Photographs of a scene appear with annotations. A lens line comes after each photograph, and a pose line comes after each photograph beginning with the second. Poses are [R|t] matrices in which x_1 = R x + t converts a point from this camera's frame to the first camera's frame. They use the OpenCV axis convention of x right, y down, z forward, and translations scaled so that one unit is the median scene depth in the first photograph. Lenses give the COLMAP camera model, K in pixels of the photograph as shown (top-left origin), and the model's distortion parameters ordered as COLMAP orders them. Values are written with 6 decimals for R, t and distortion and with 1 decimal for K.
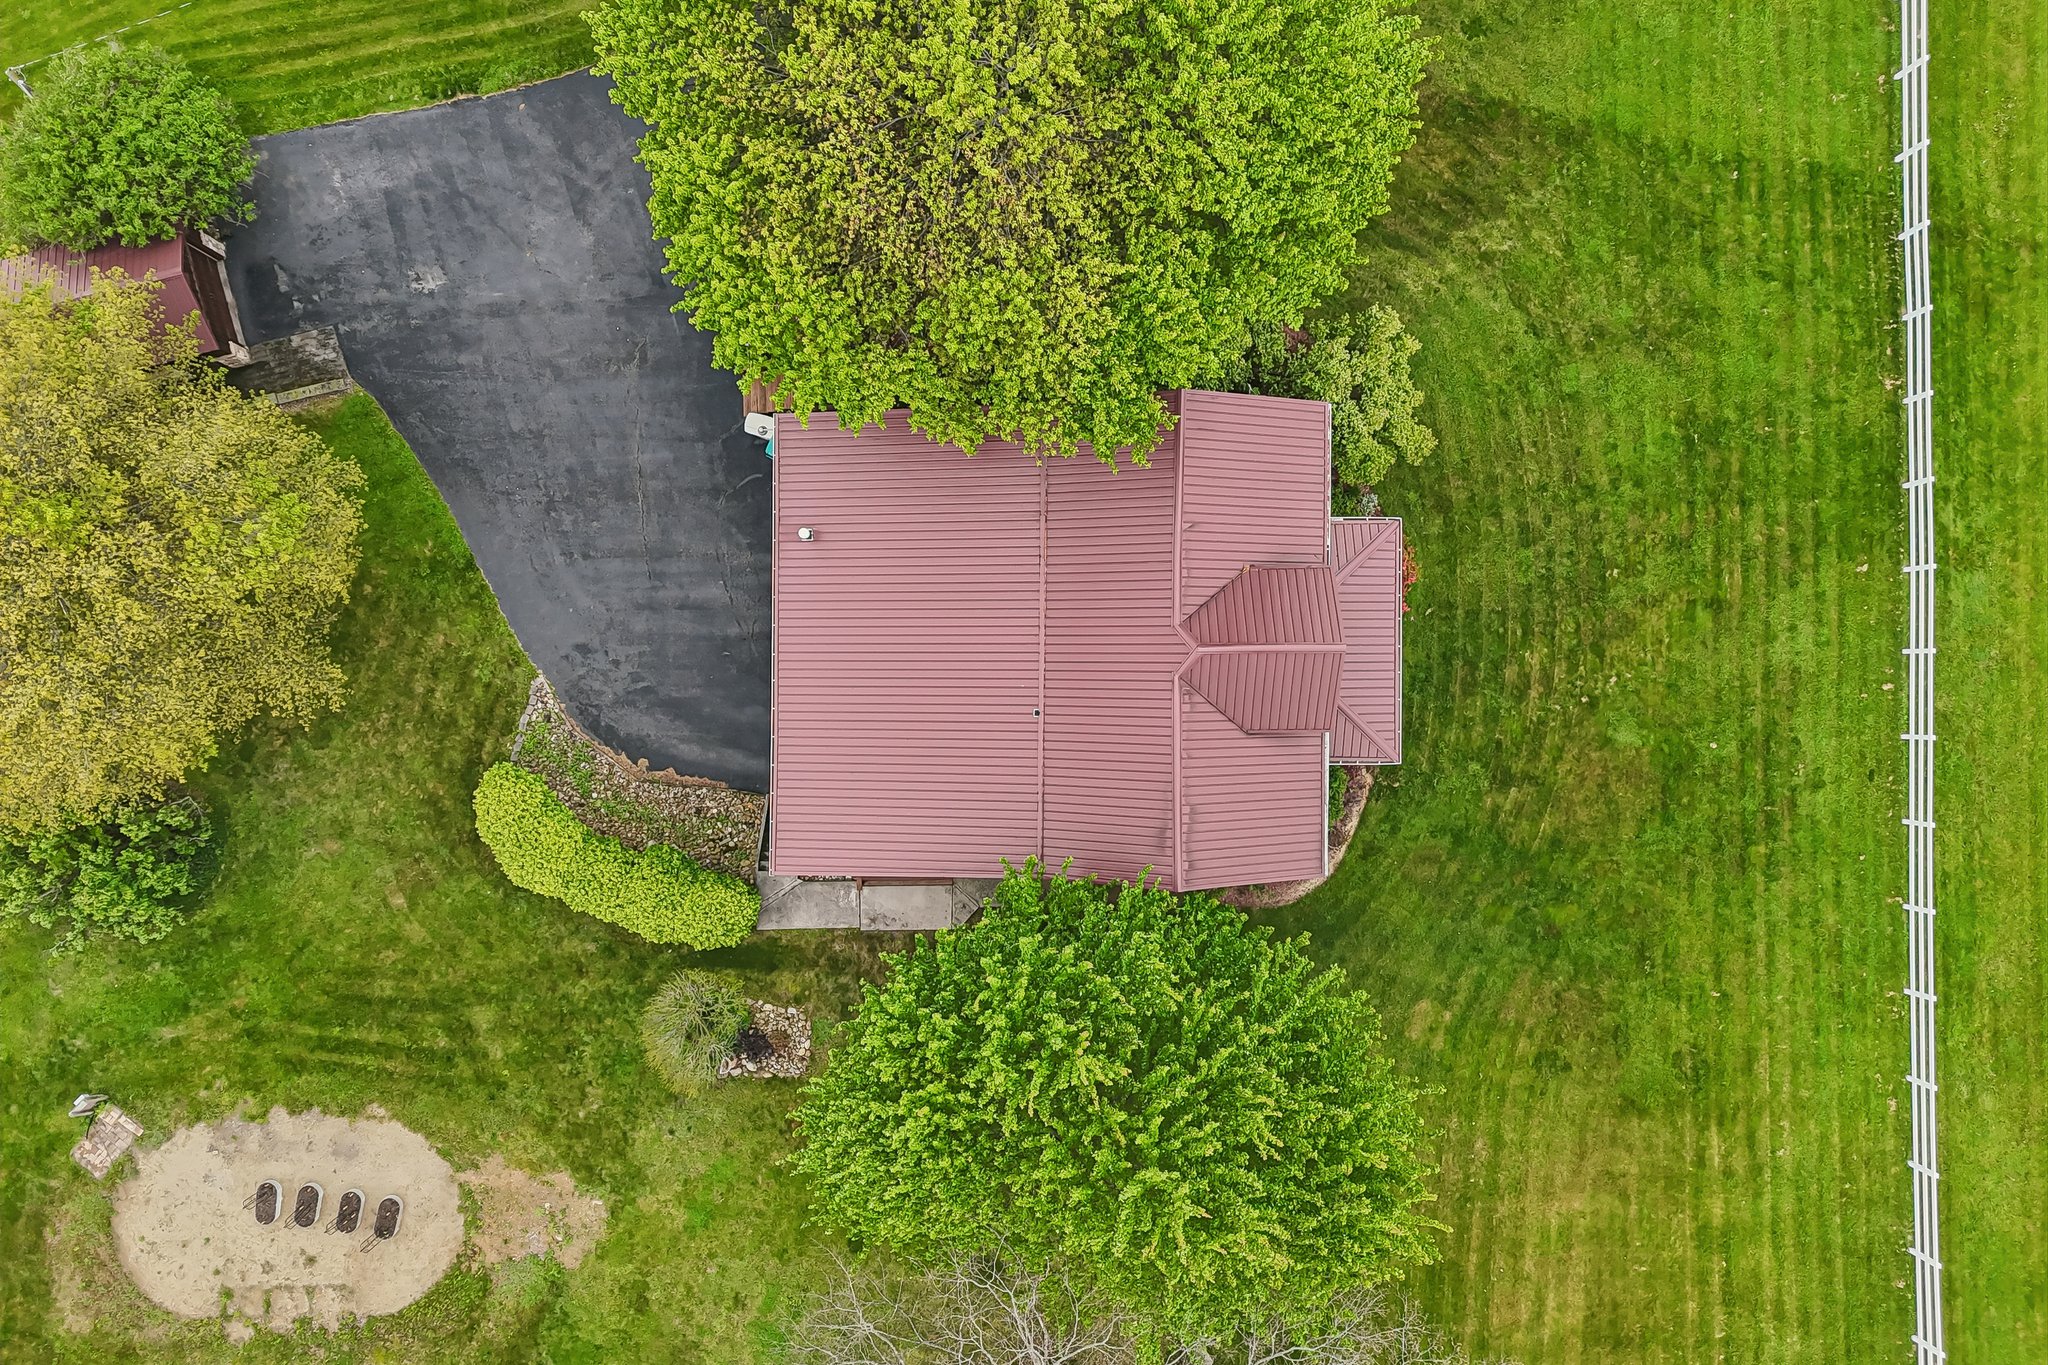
lens RADIAL K [[1488.1, 0, 1033.2], [0, 1488.1, 684.0], [0, 0, 1]] dist [0.081728, -0.084806]
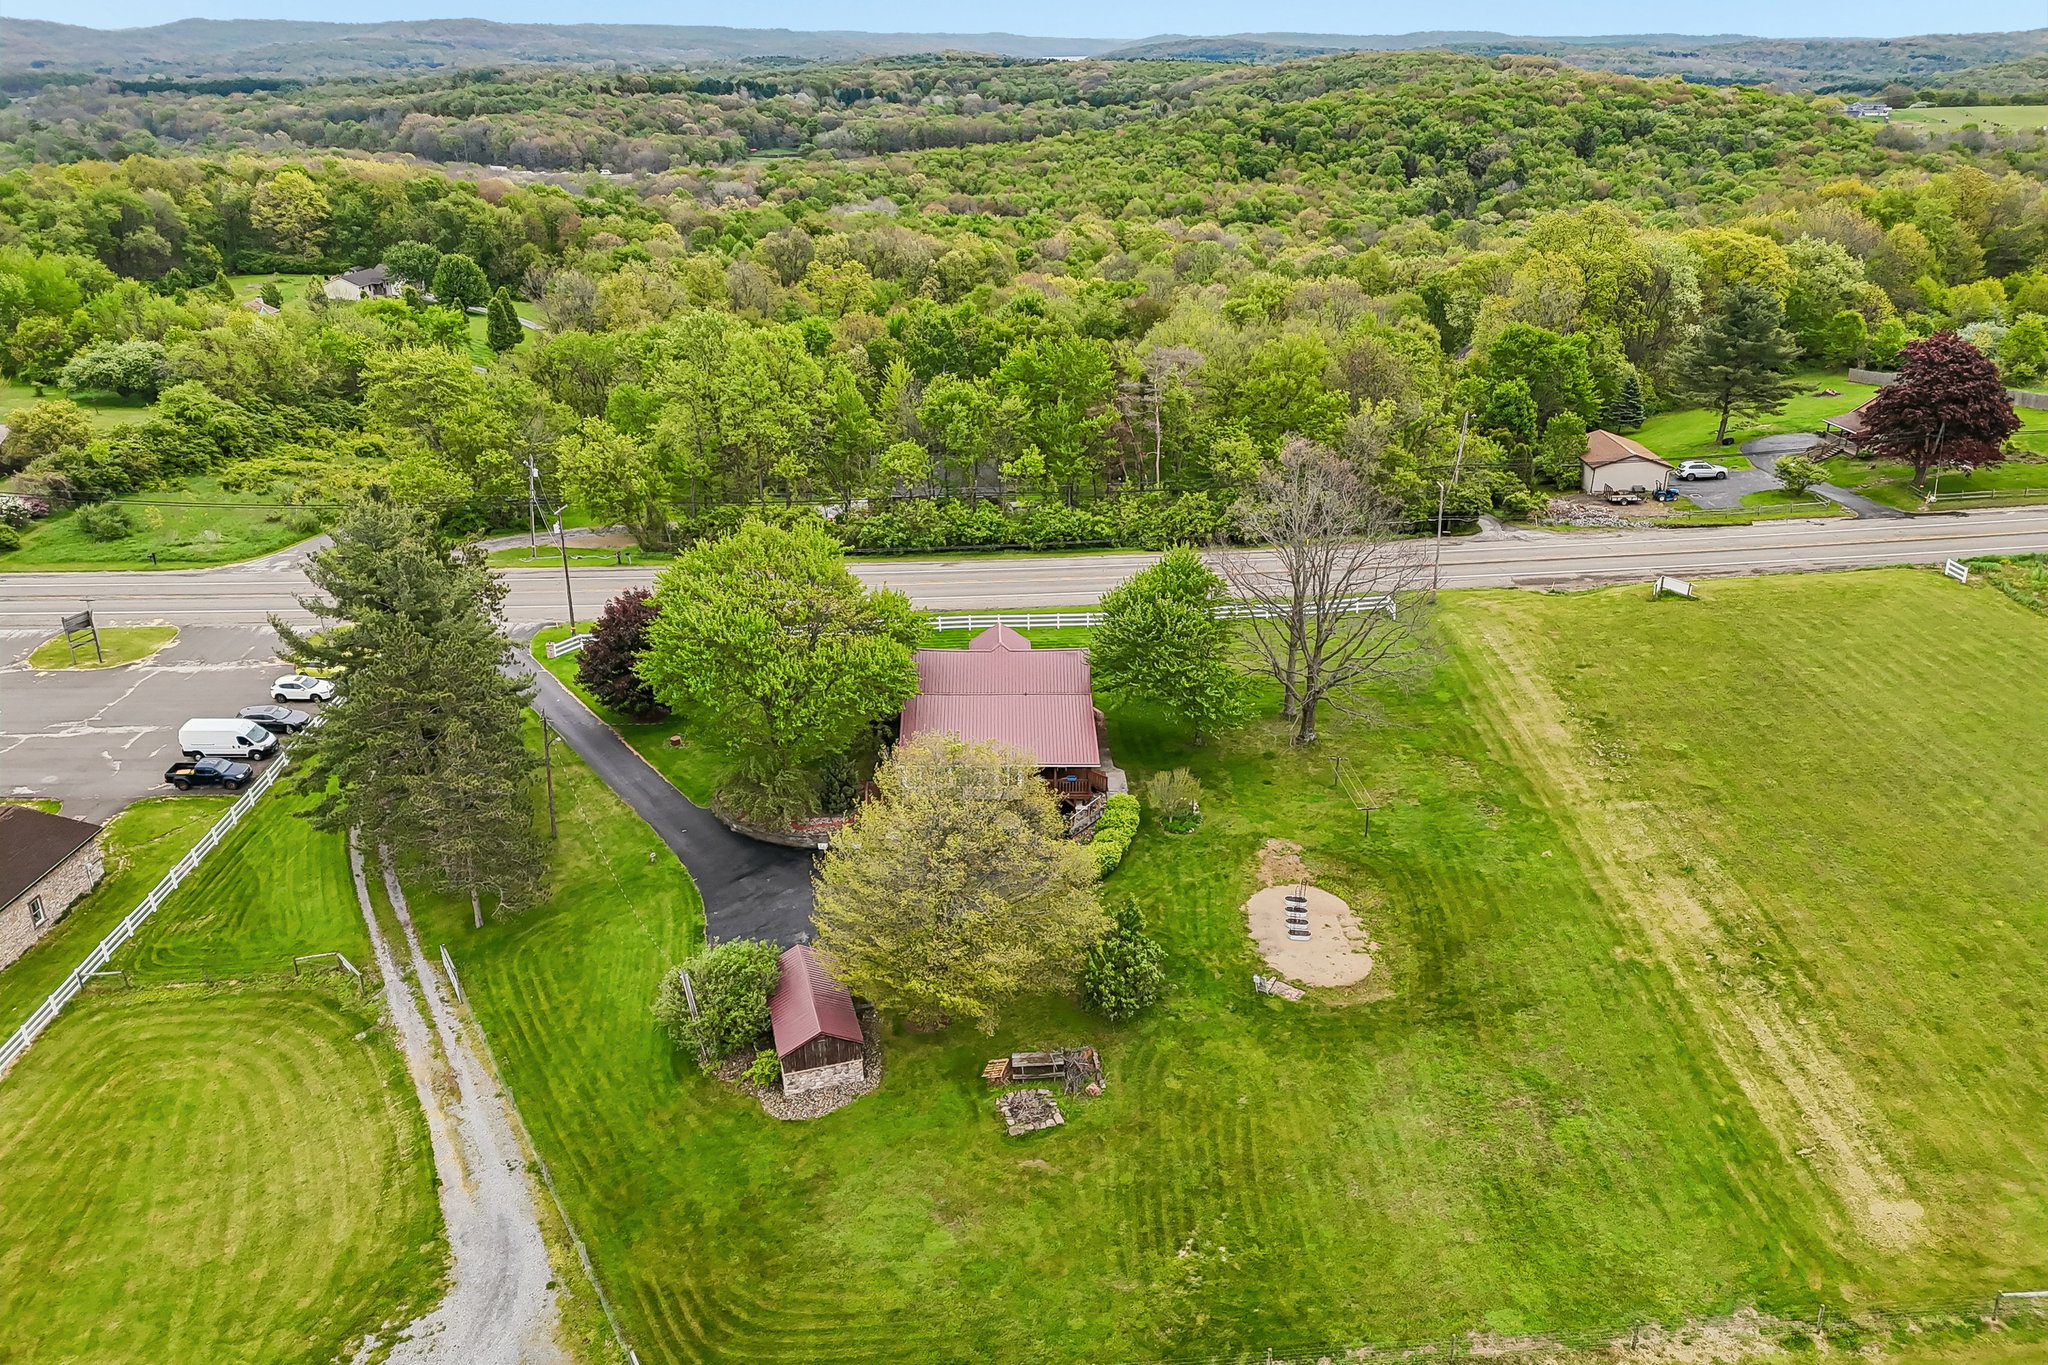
lens RADIAL K [[1488.1, 0, 1018.4], [0, 1488.1, 679.4], [0, 0, 1]] dist [0.081728, -0.084806]
pose [[-0.017435, -0.399126, 0.916730, -2.077927], [0.999839, -0.010919, 0.014262, -0.025610], [0.004317, 0.916831, 0.399252, -0.021977]]
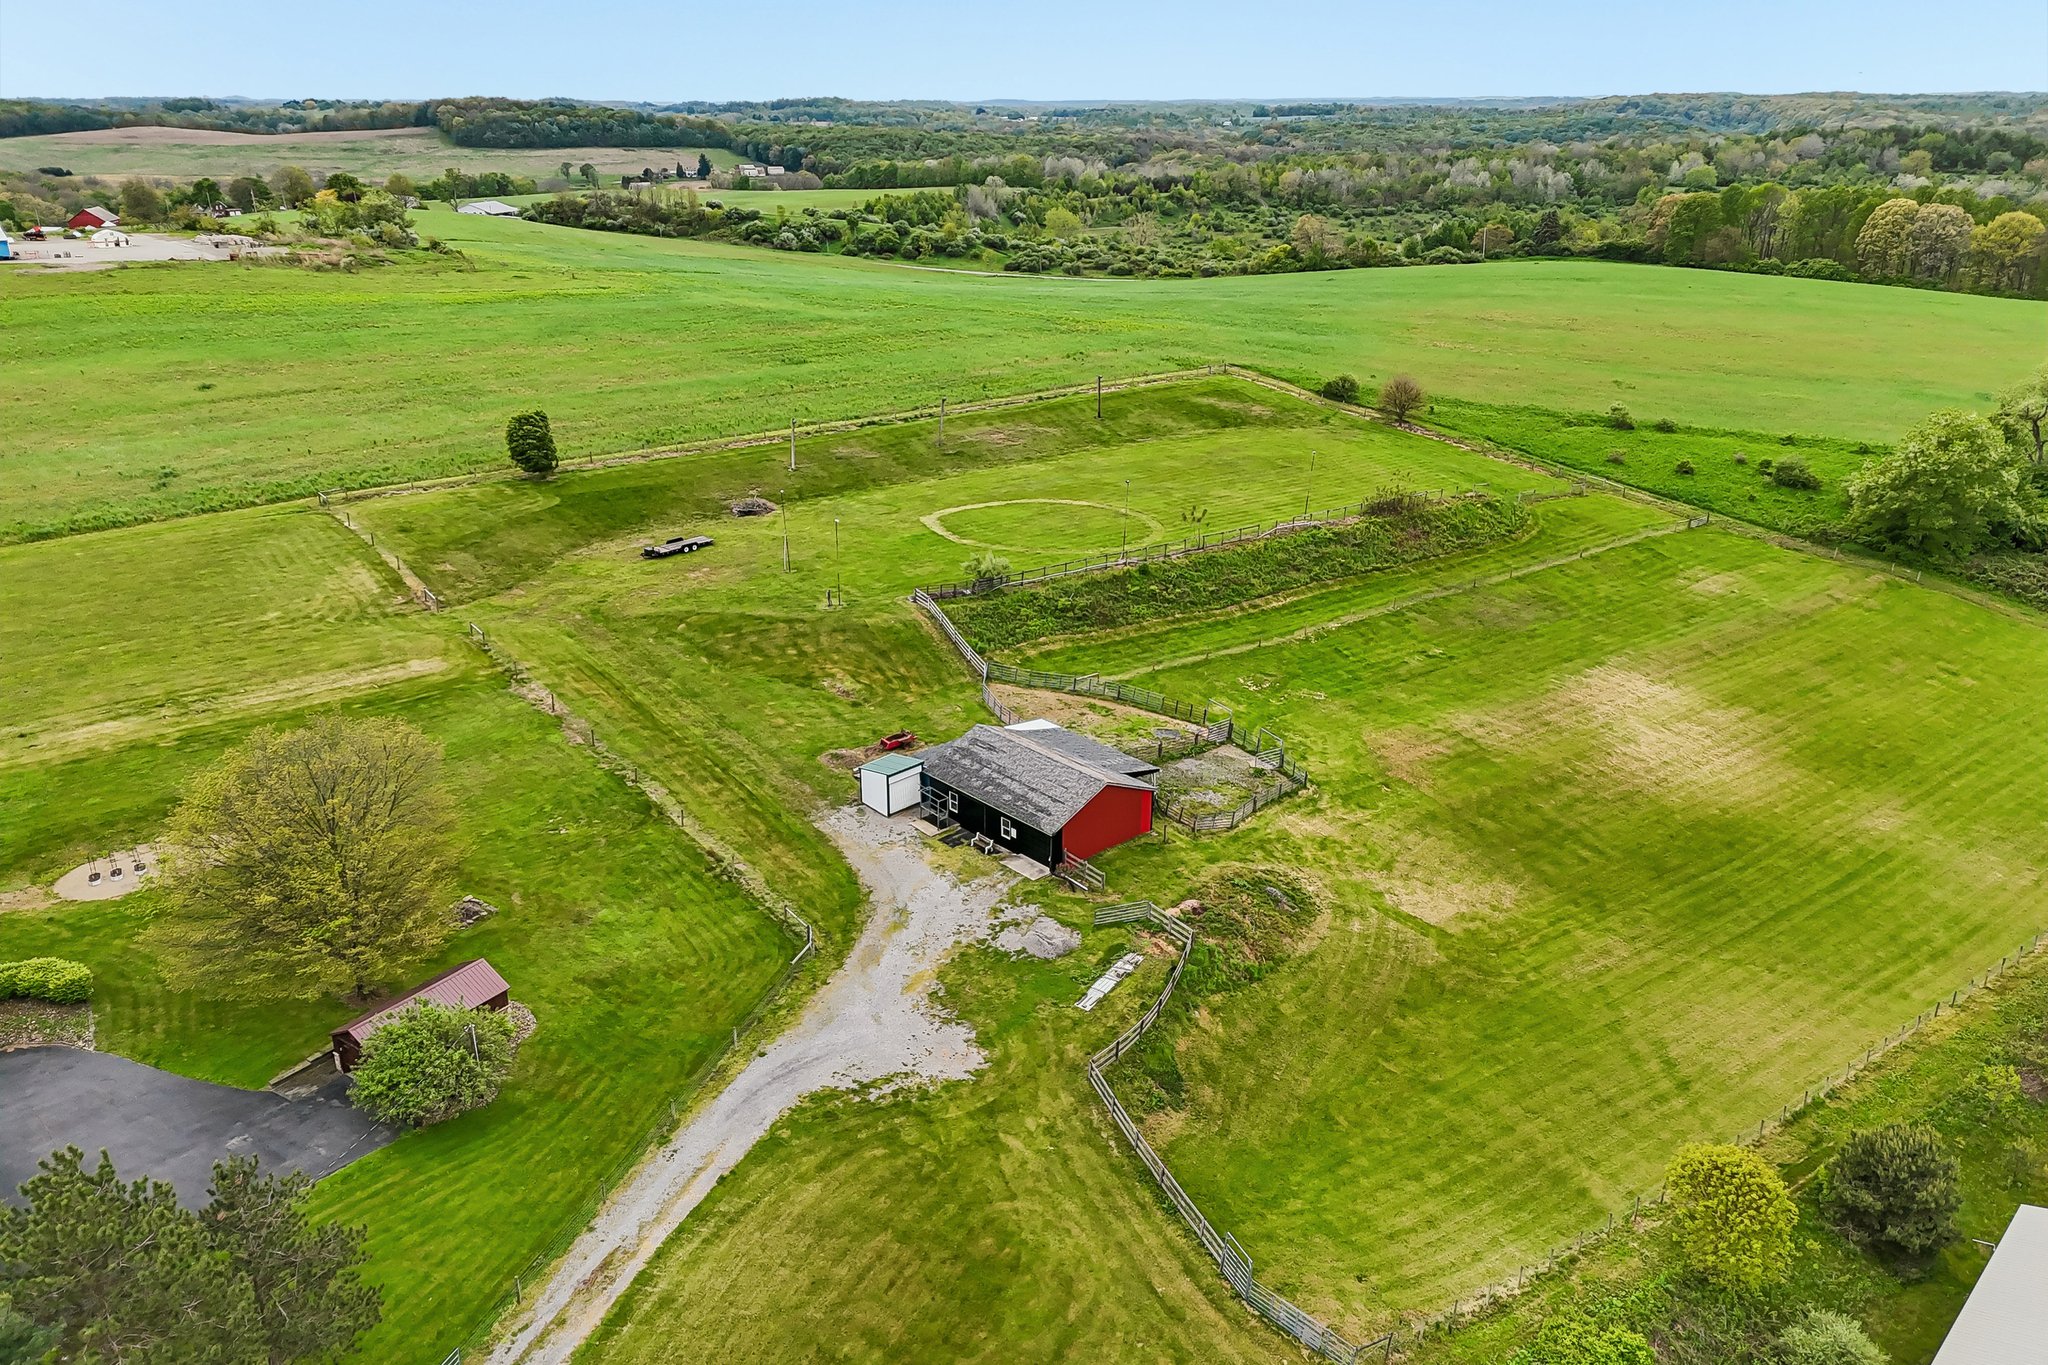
lens RADIAL K [[1488.1, 0, 1024.1], [0, 1488.1, 677.4], [0, 0, 1]] dist [0.081728, -0.084806]
pose [[-0.753095, 0.230297, -0.616289, -0.174424], [-0.657848, -0.276713, 0.700476, -1.836715], [-0.009218, 0.932948, 0.359892, 0.005533]]
